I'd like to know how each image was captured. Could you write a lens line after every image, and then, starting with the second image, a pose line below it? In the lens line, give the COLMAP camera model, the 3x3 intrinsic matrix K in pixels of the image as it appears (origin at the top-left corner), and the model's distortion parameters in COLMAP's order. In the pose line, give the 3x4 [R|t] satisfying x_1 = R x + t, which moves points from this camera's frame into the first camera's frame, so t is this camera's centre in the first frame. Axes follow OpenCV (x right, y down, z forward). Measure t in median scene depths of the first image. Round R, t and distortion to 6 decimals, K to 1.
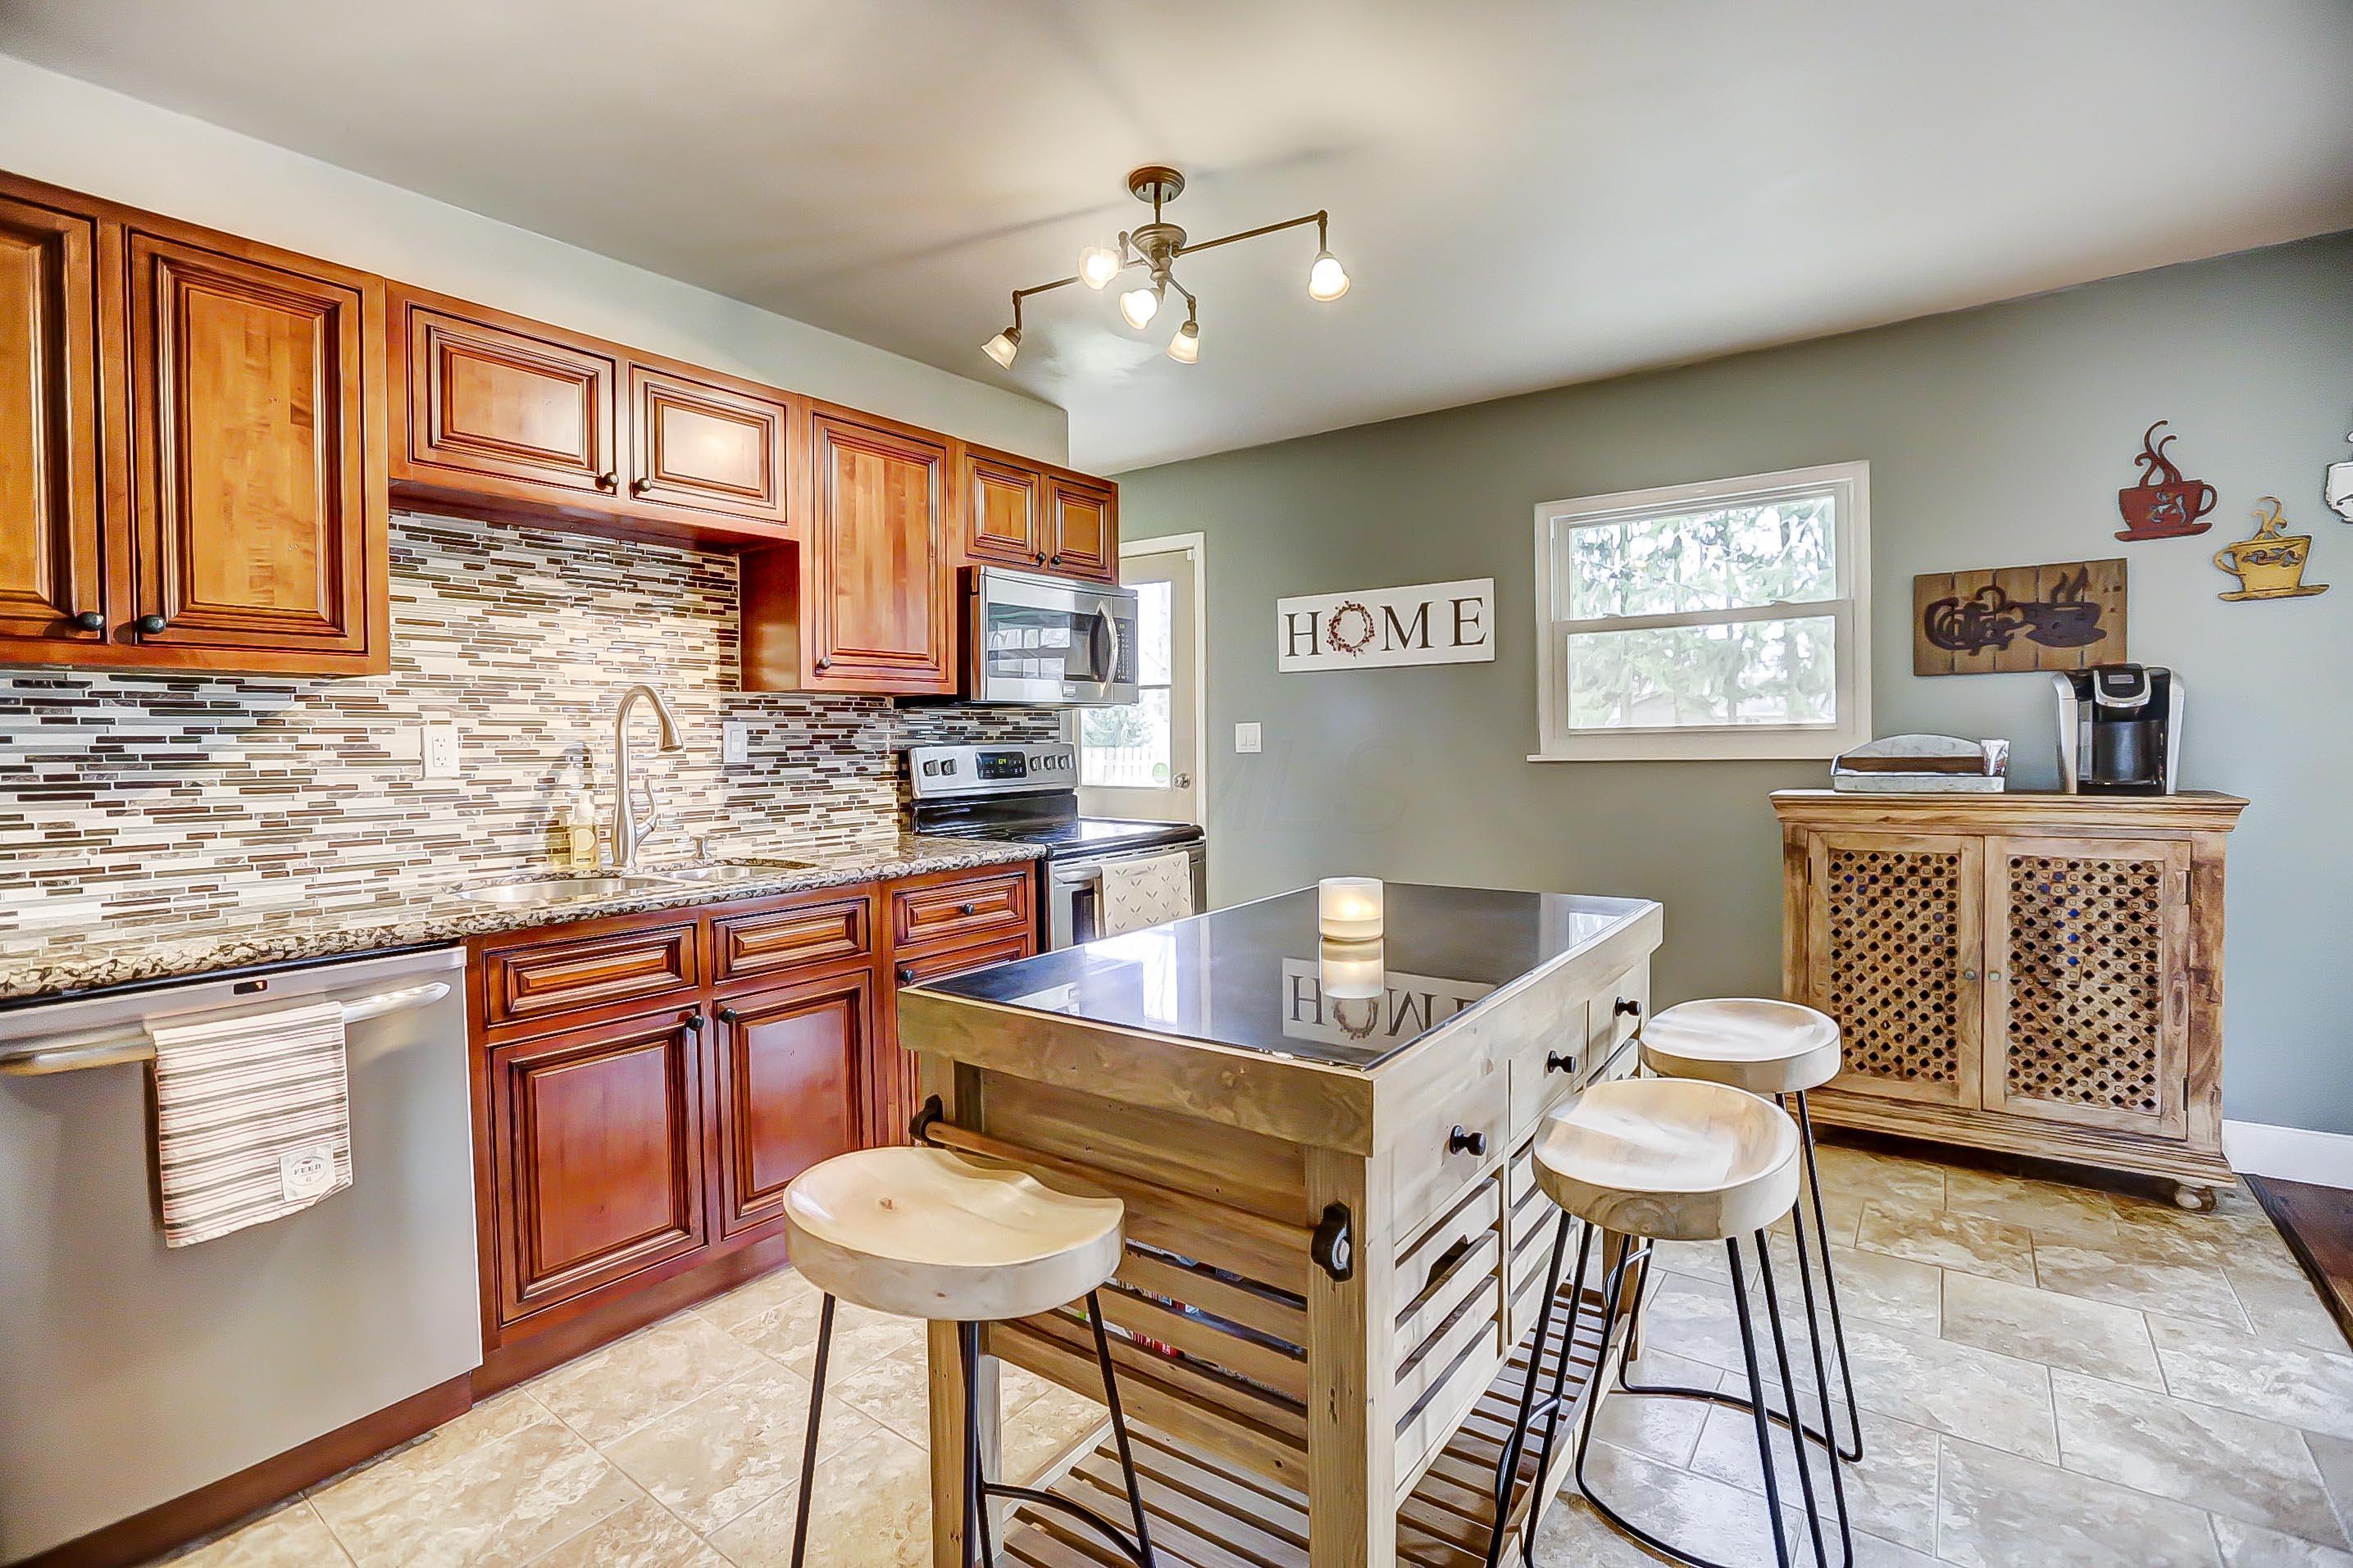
lens RADIAL K [[1079.7, 0, 1186.5], [0, 1079.7, 767.0], [0, 0, 1]] dist [-0.063380, 0.025935]
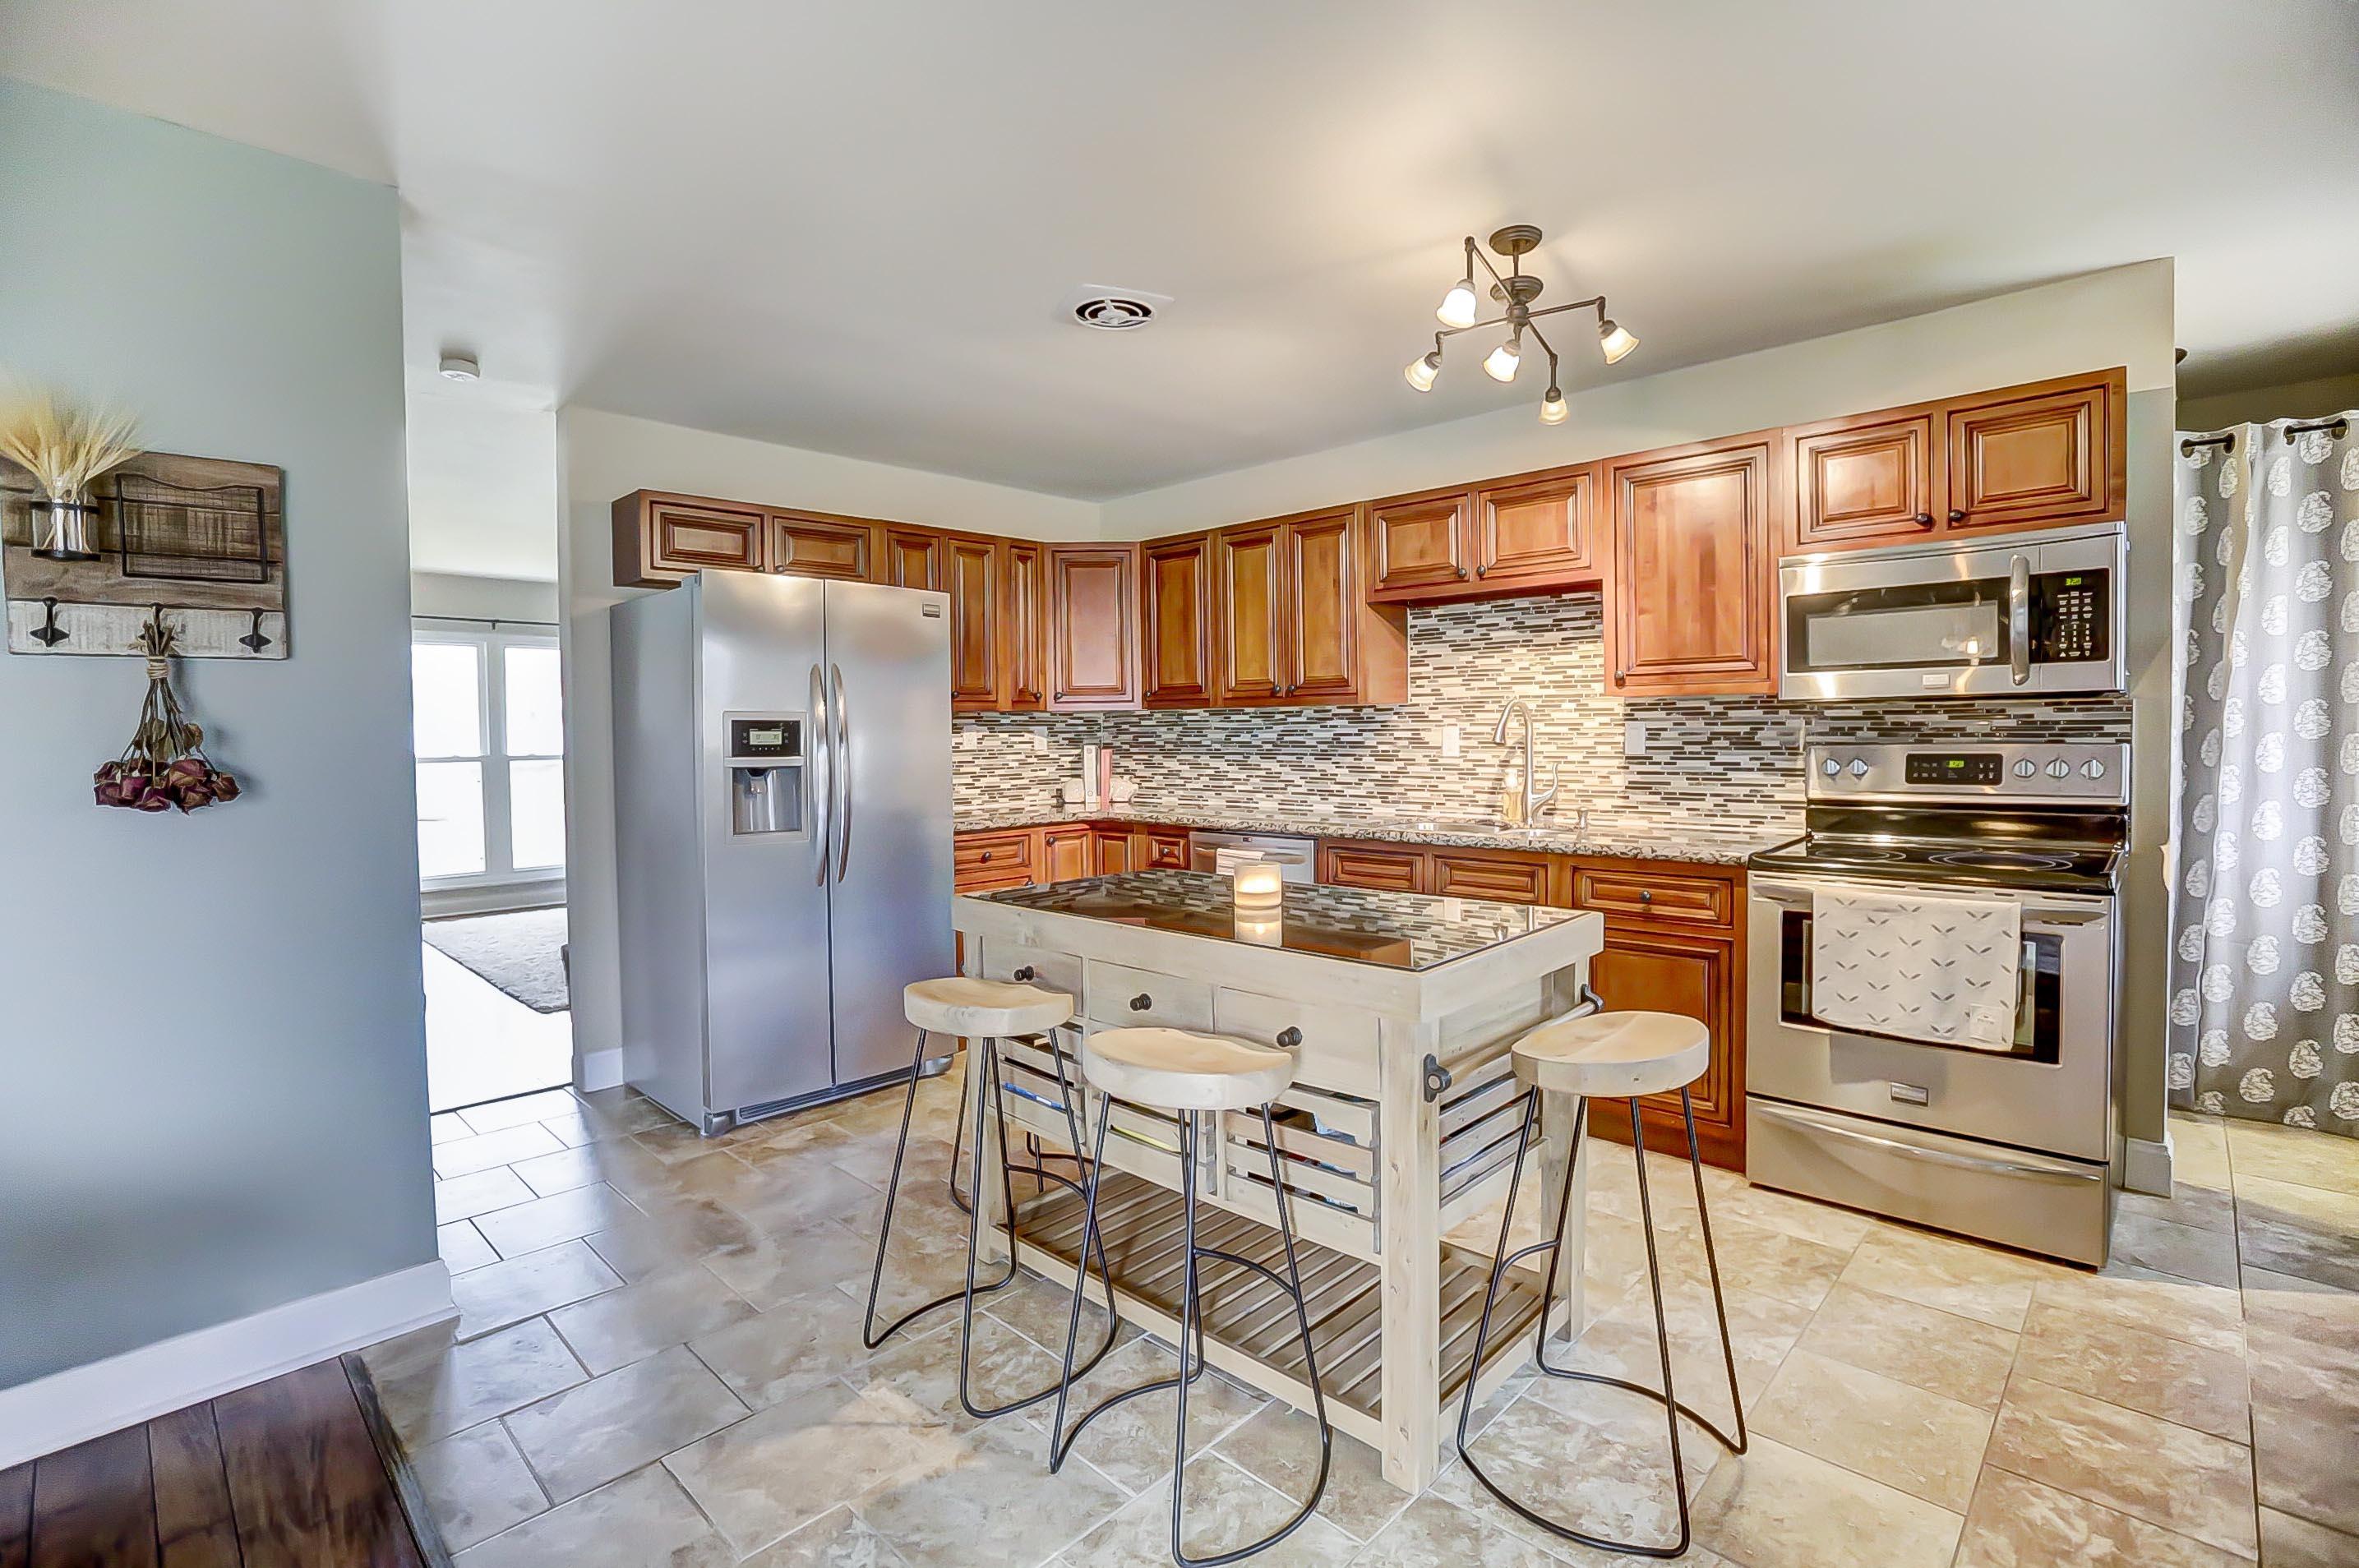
lens RADIAL K [[1082.5, 0, 1189.5], [0, 1082.5, 766.9], [0, 0, 1]] dist [-0.063380, 0.025935]
pose [[-0.137752, 0.049749, -0.989217, 1.080186], [-0.009309, 0.998629, 0.051519, -0.059319], [0.990423, 0.016305, -0.137100, 0.798951]]
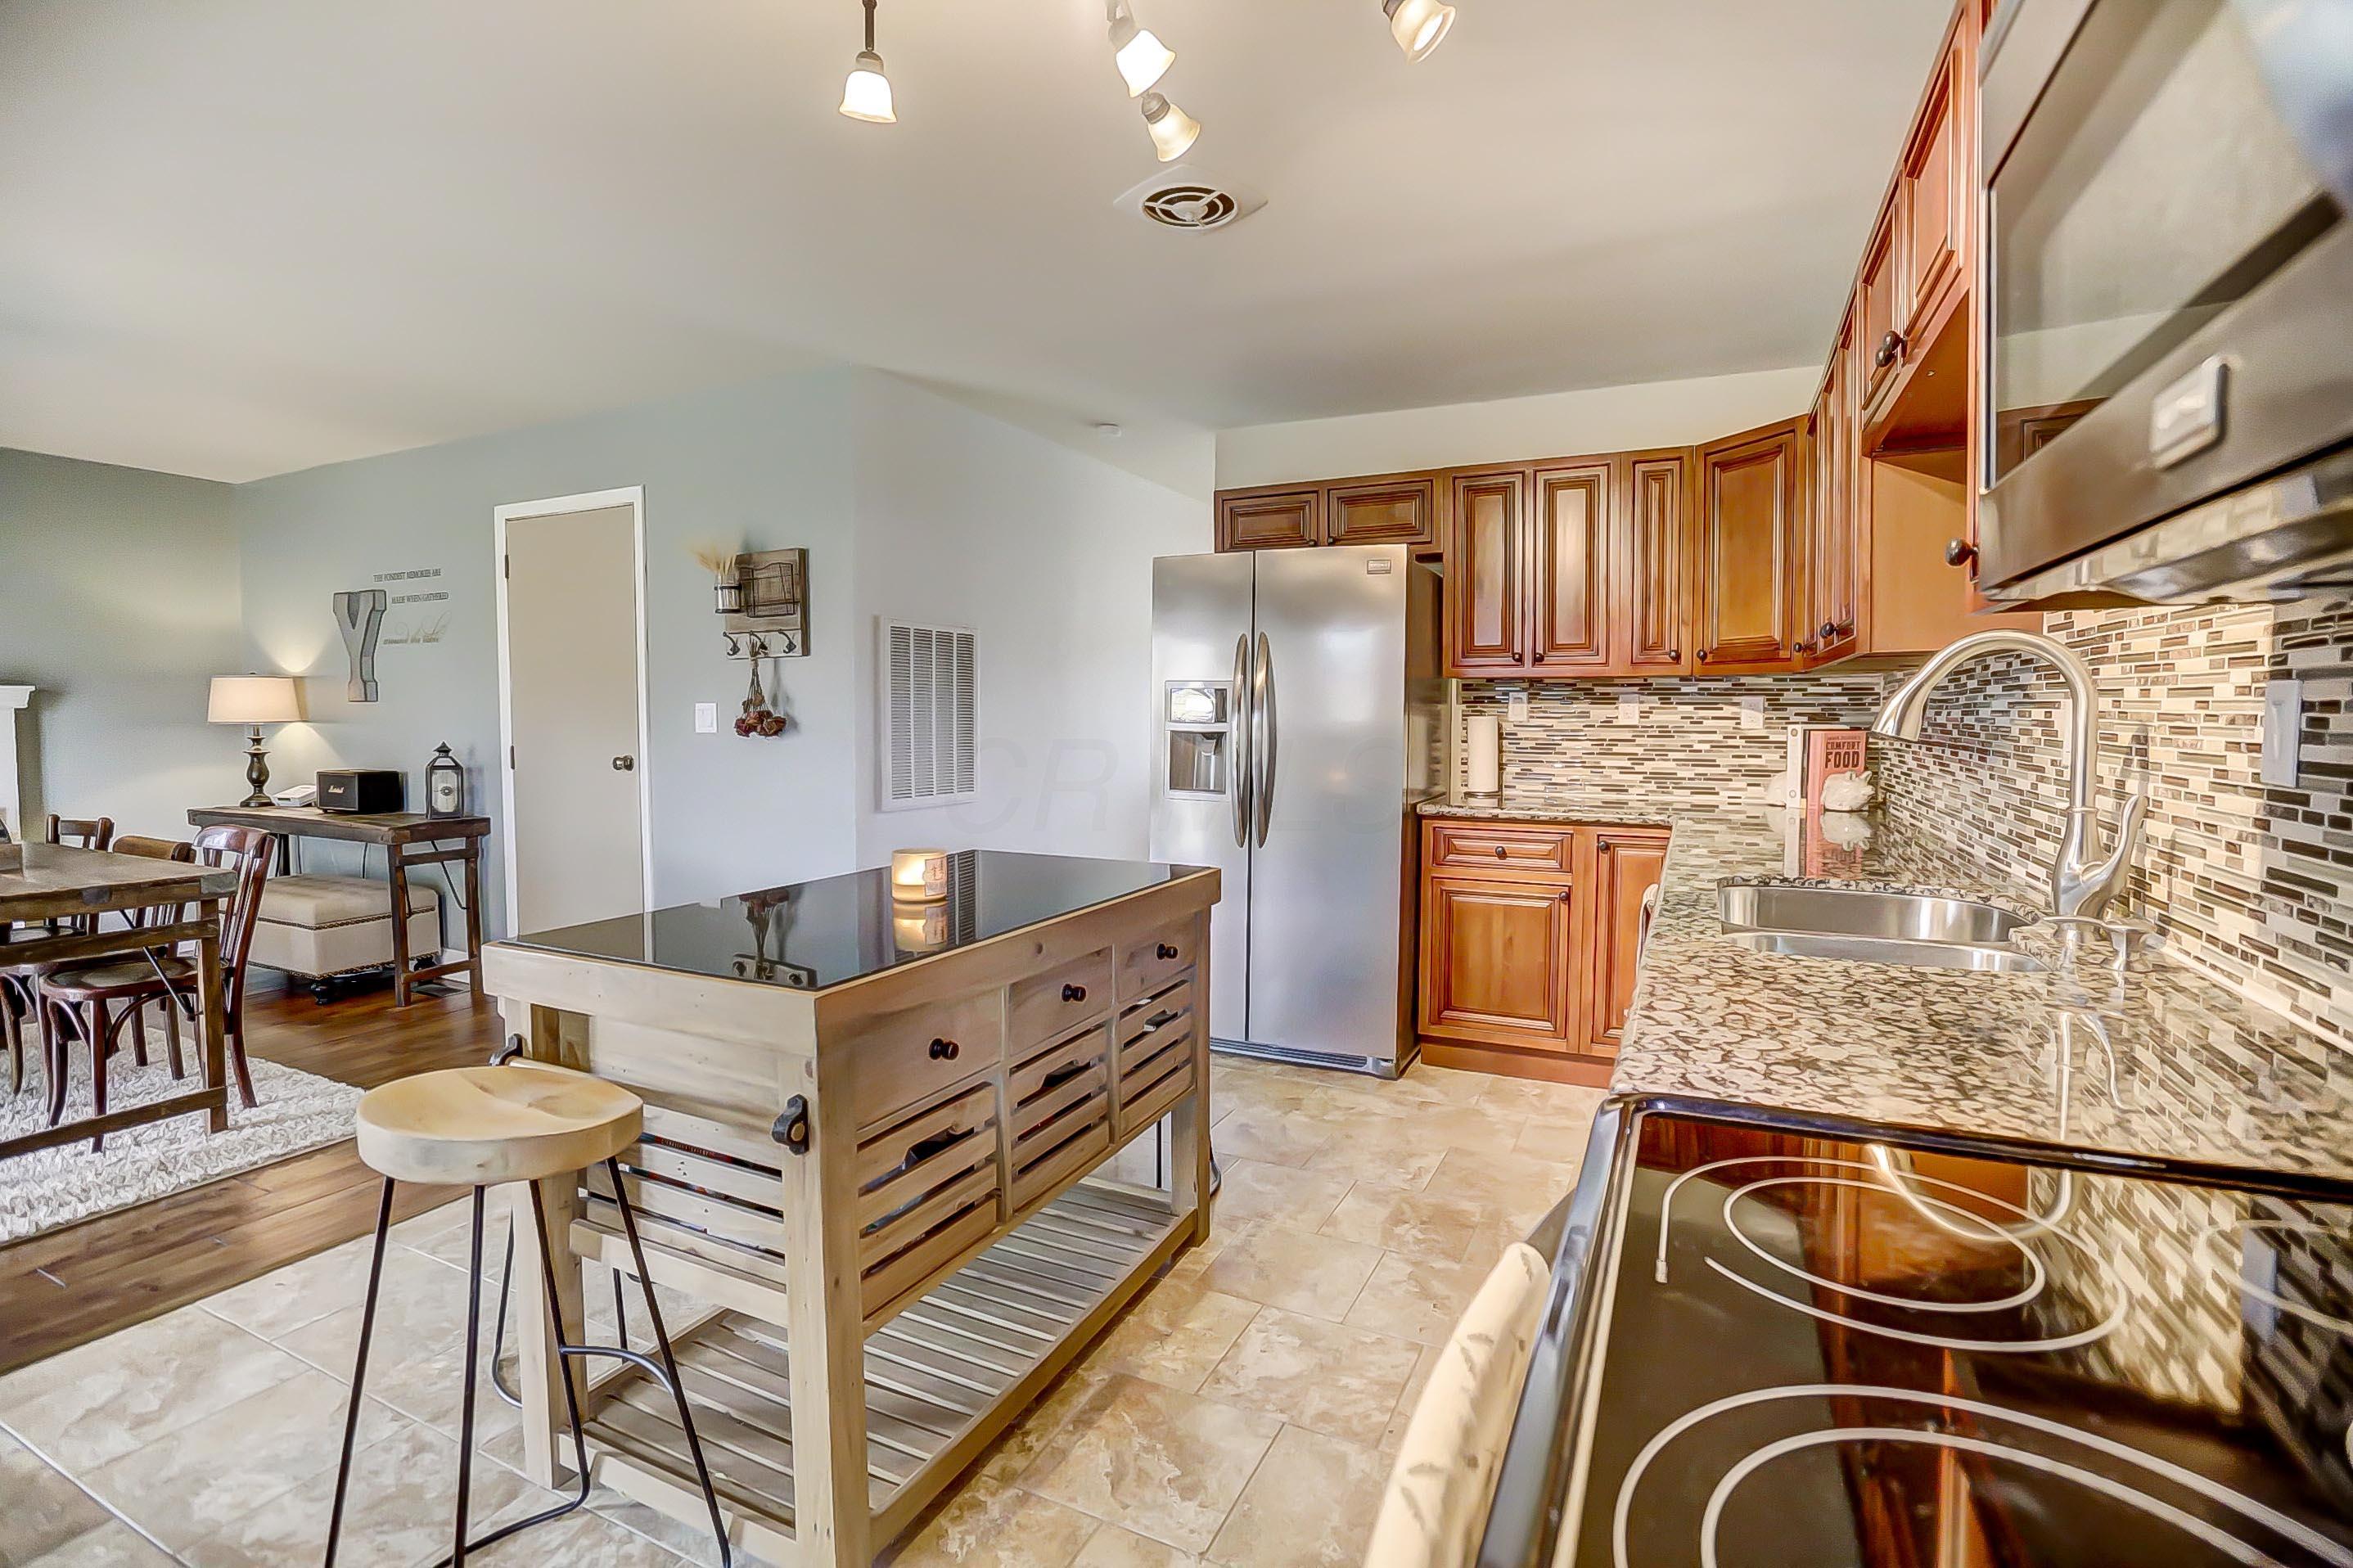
lens RADIAL K [[1079.8, 0, 1186.5], [0, 1079.8, 767.0], [0, 0, 1]] dist [-0.063380, 0.025935]
pose [[-0.983573, 0.023683, -0.178950, 0.054307], [0.009543, 0.996792, 0.079468, -0.054586], [0.180258, 0.076455, -0.980644, 1.588489]]
